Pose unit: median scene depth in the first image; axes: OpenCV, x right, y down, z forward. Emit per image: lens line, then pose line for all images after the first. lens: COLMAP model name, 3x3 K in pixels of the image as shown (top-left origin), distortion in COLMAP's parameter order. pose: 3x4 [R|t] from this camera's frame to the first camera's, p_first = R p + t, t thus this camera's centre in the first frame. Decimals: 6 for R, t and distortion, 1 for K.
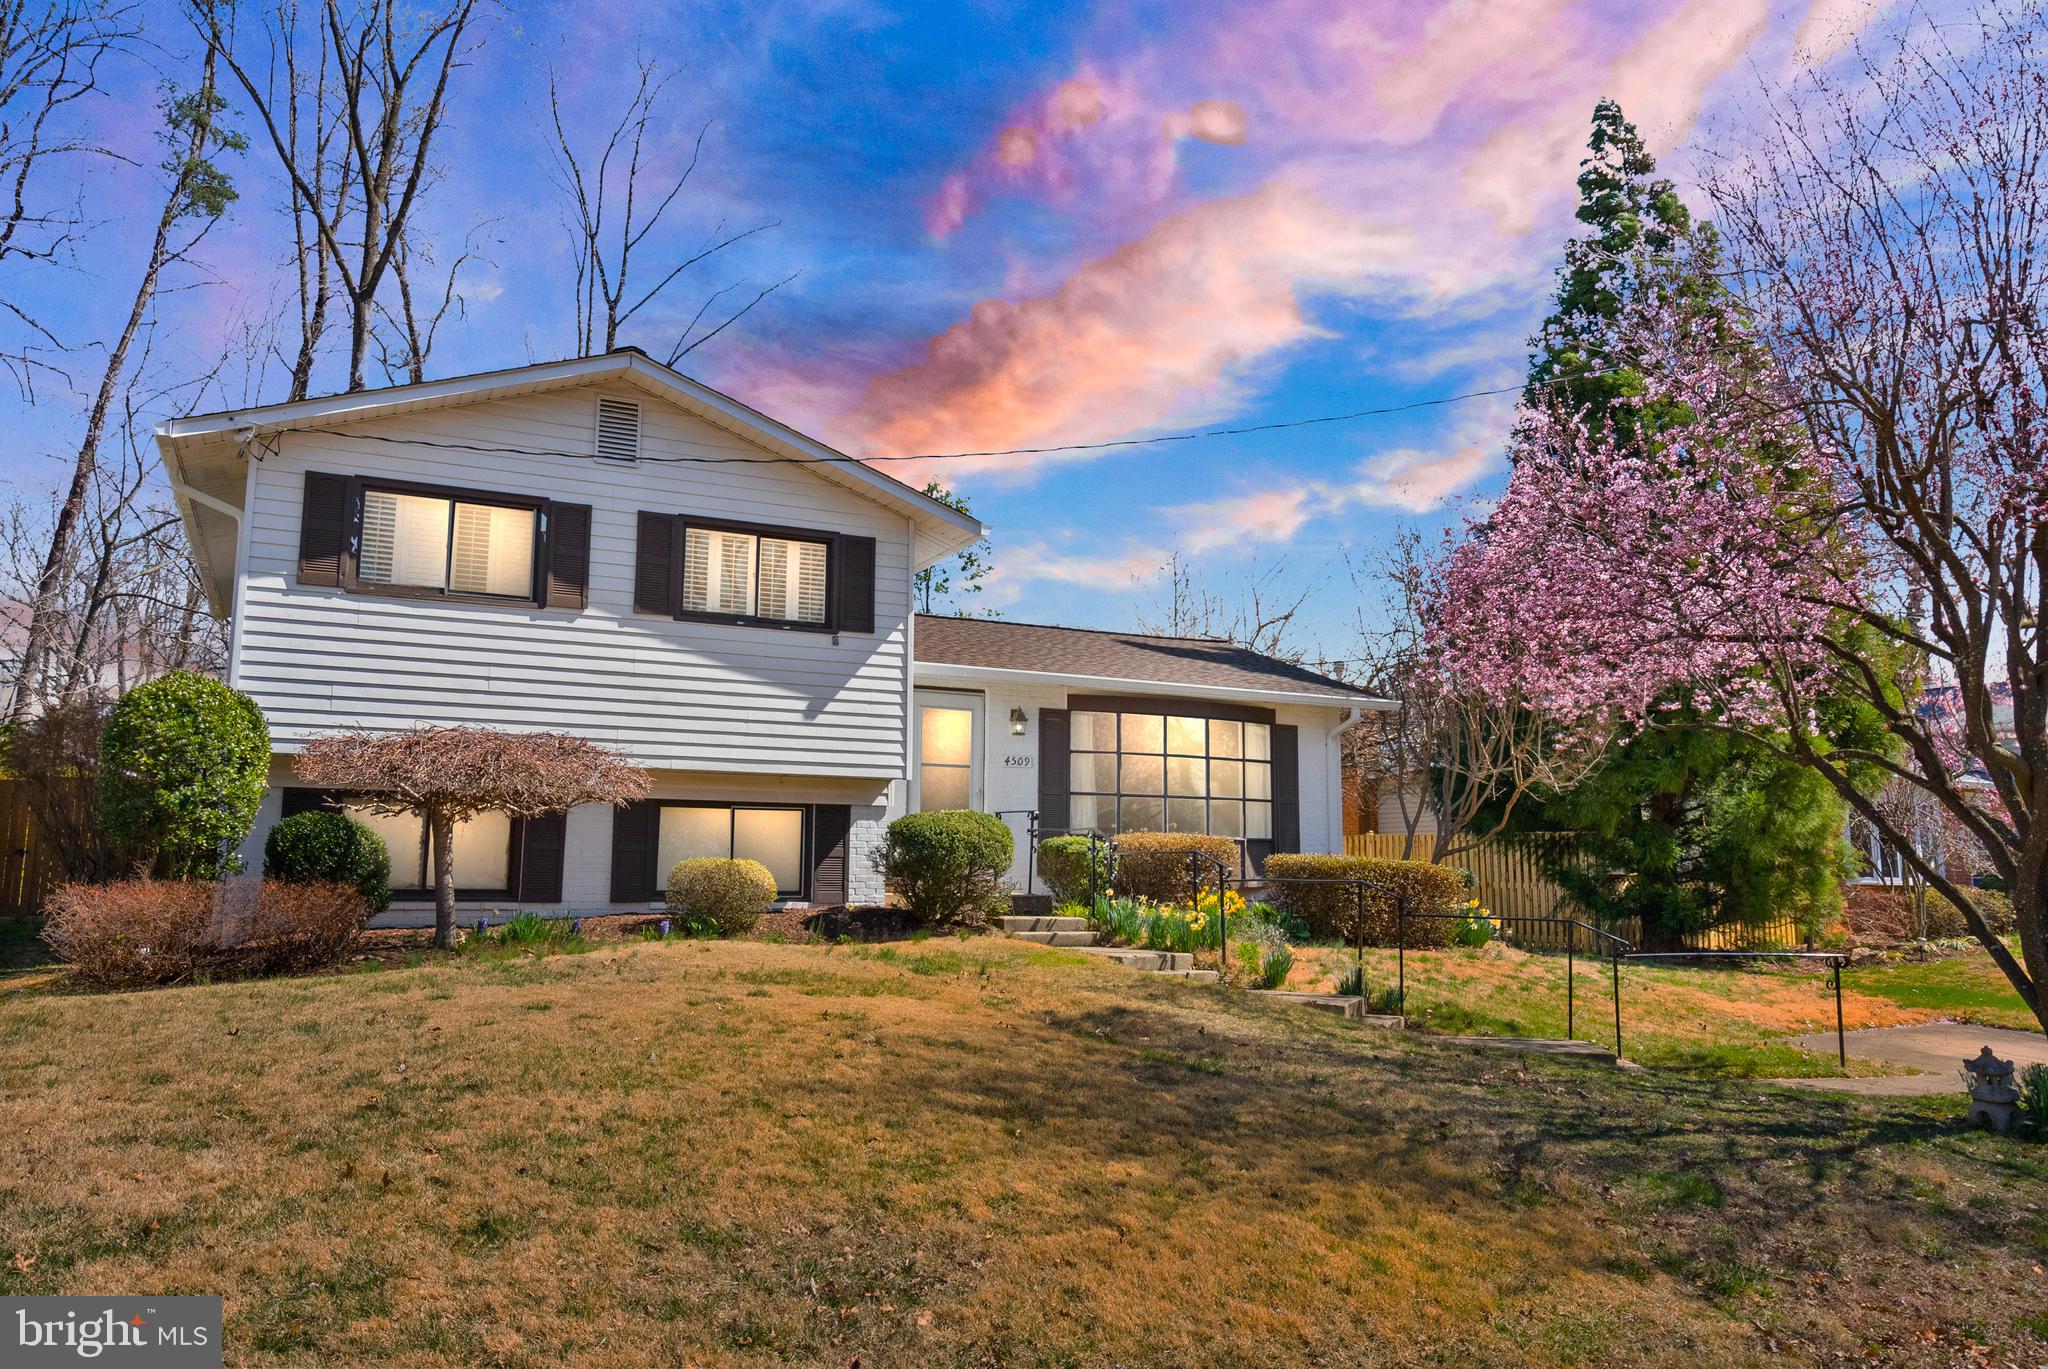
lens RADIAL K [[1405.2, 0, 1024.0], [0, 1405.2, 684.5], [0, 0, 1]] dist [-0.000633, 0.000132]
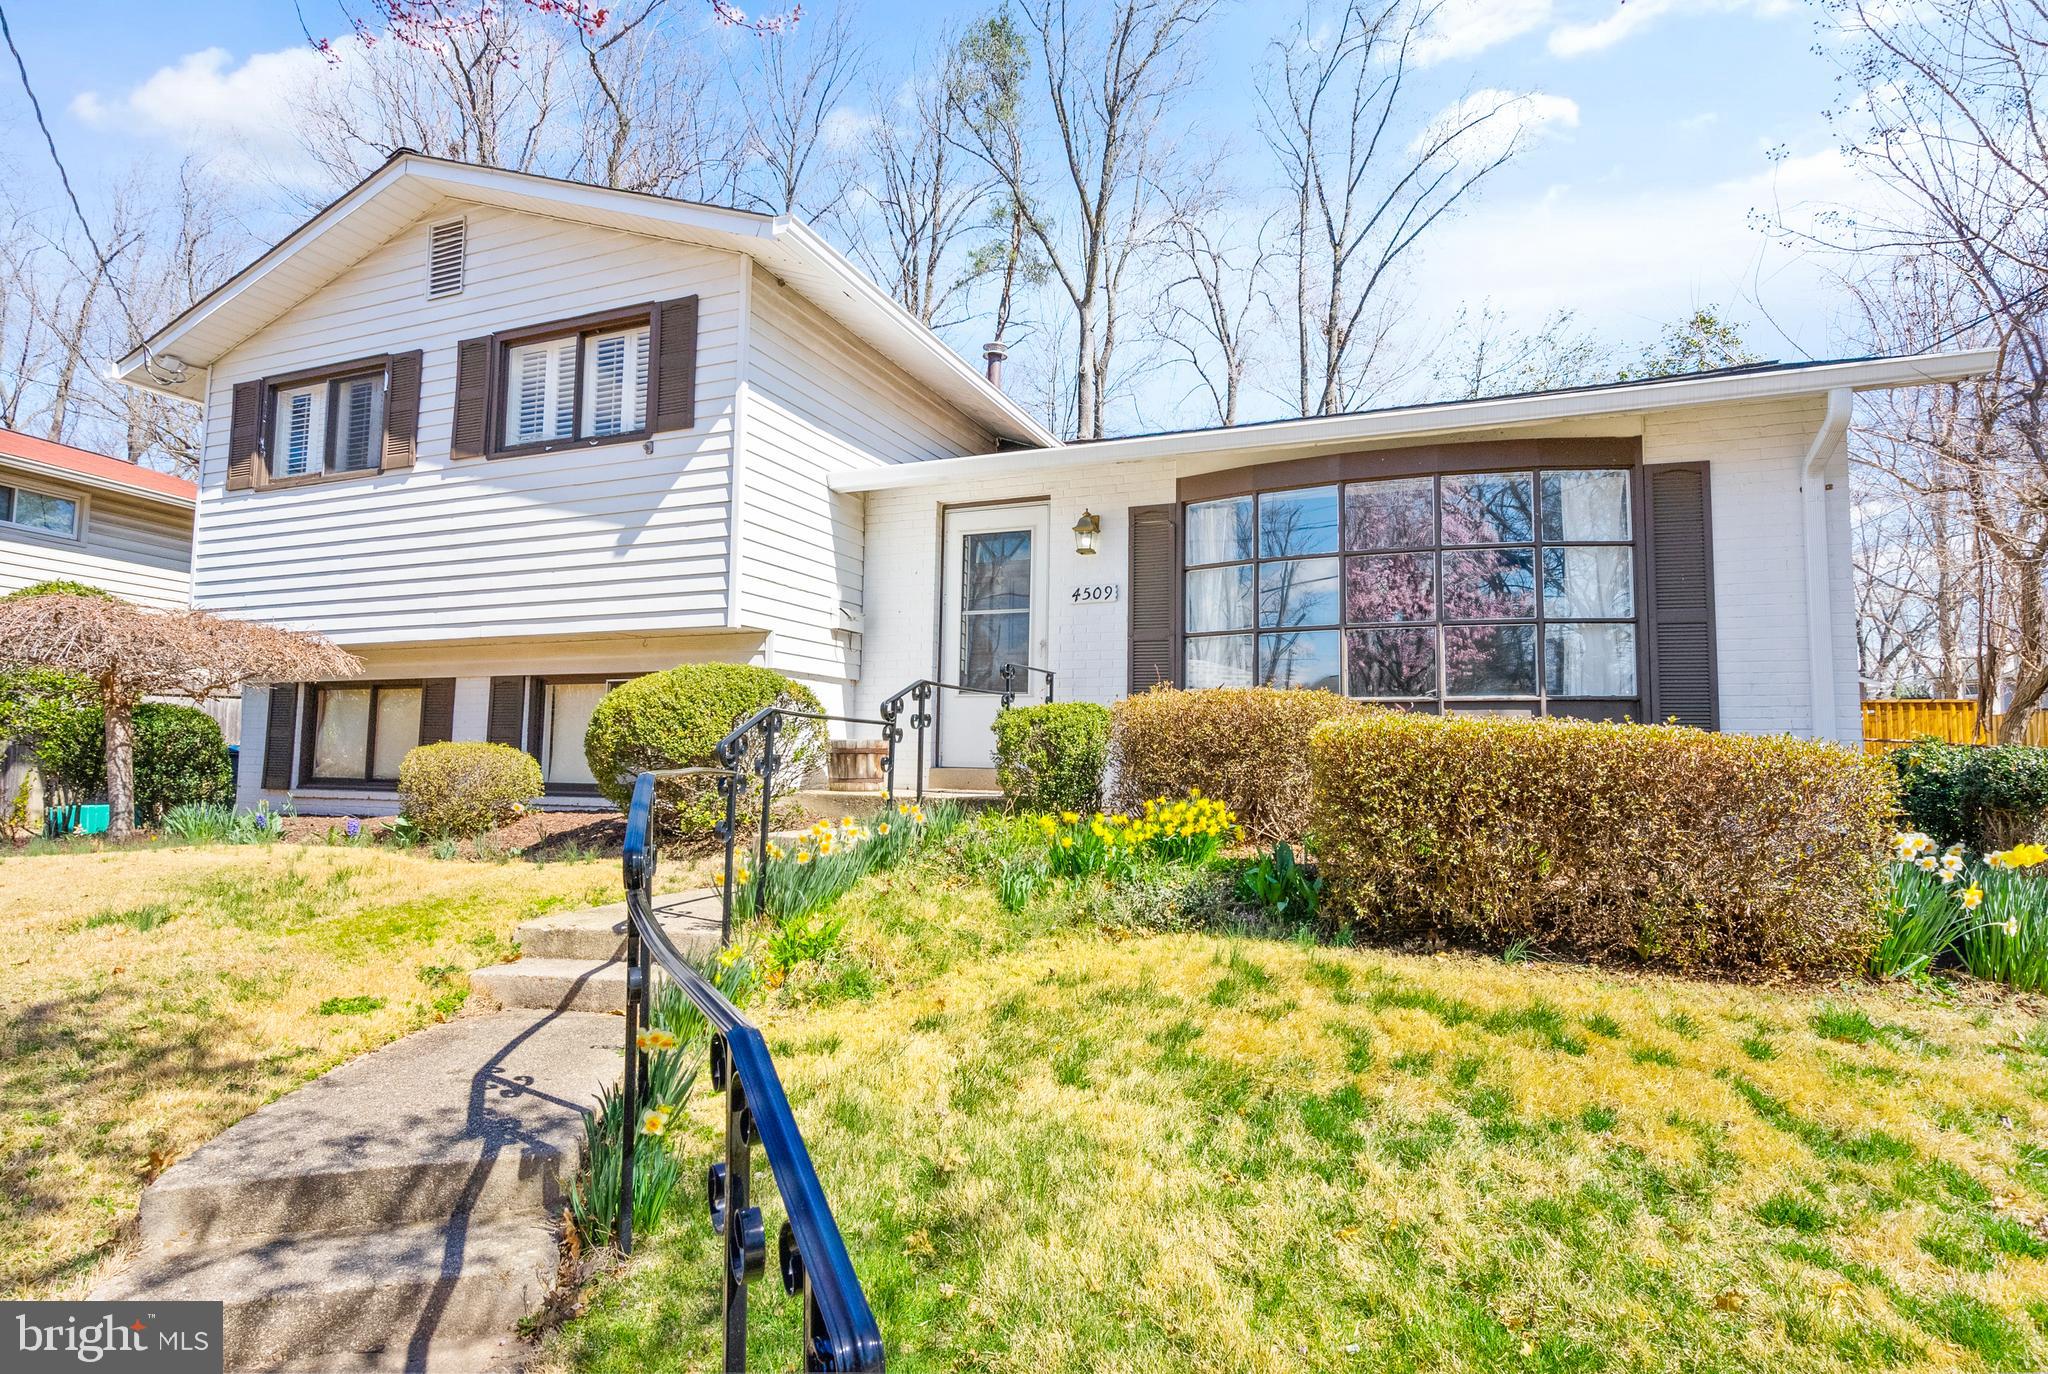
lens RADIAL K [[1056.2, 0, 1019.2], [0, 1056.2, 680.4], [0, 0, 1]] dist [-0.000778, -0.000714]
pose [[0.660792, -0.059303, -0.748223, 0.403938], [0.094513, 0.995513, 0.004566, 0.106856], [0.744595, -0.073734, 0.663432, 0.774159]]
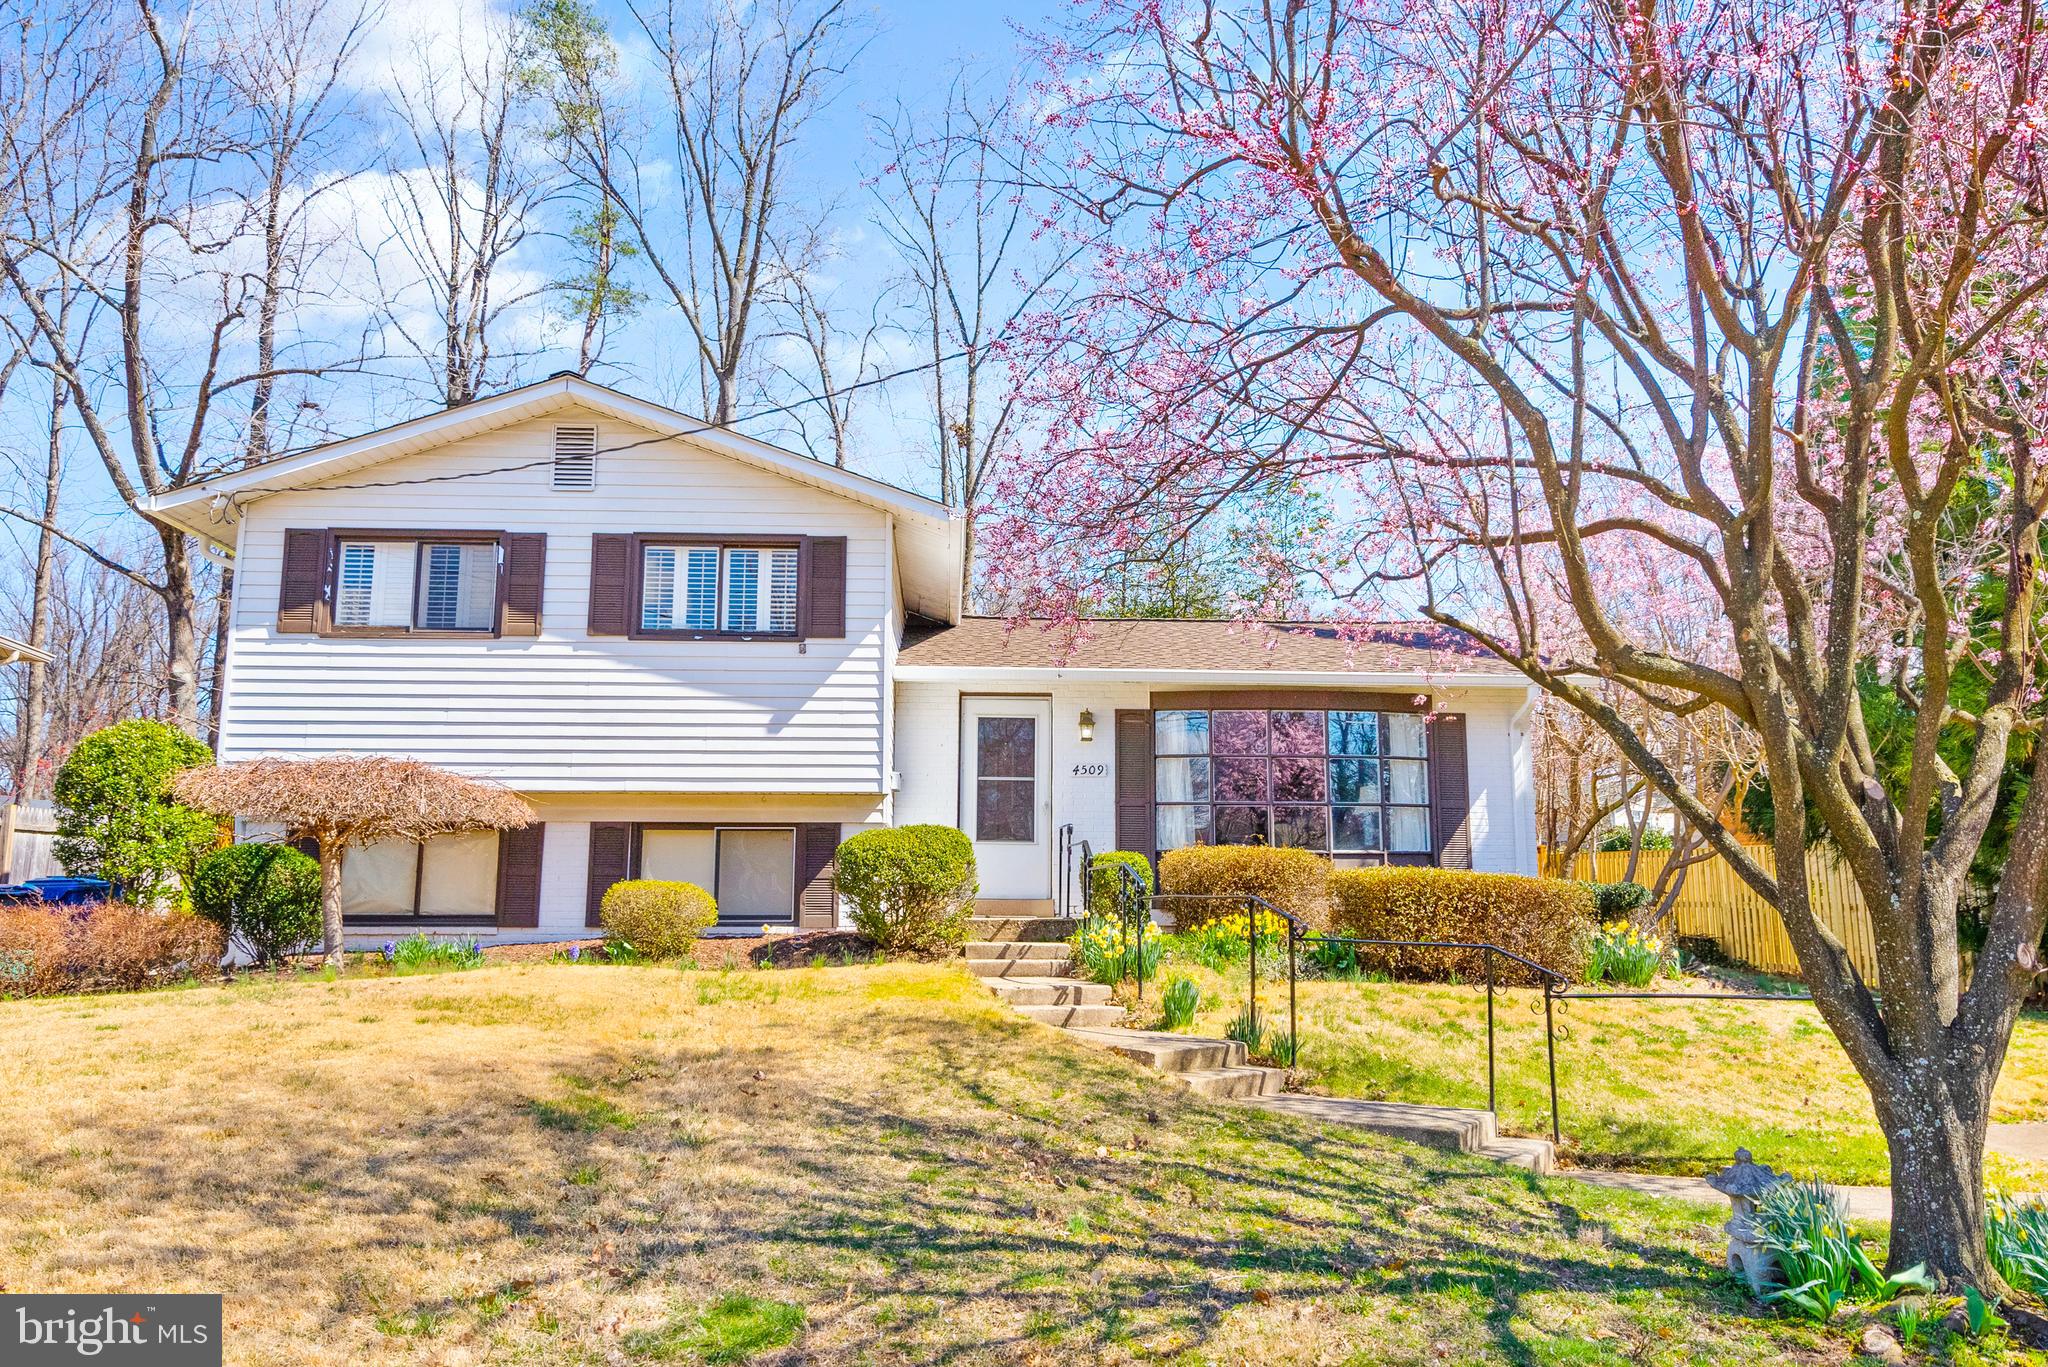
lens RADIAL K [[1405.2, 0, 1024.0], [0, 1405.2, 683.5], [0, 0, 1]] dist [-0.000633, 0.000132]
pose [[0.918952, -0.069983, -0.388111, 0.369081], [0.060091, 0.997485, -0.037581, 0.036716], [0.389765, 0.011213, 0.920846, 0.192959]]
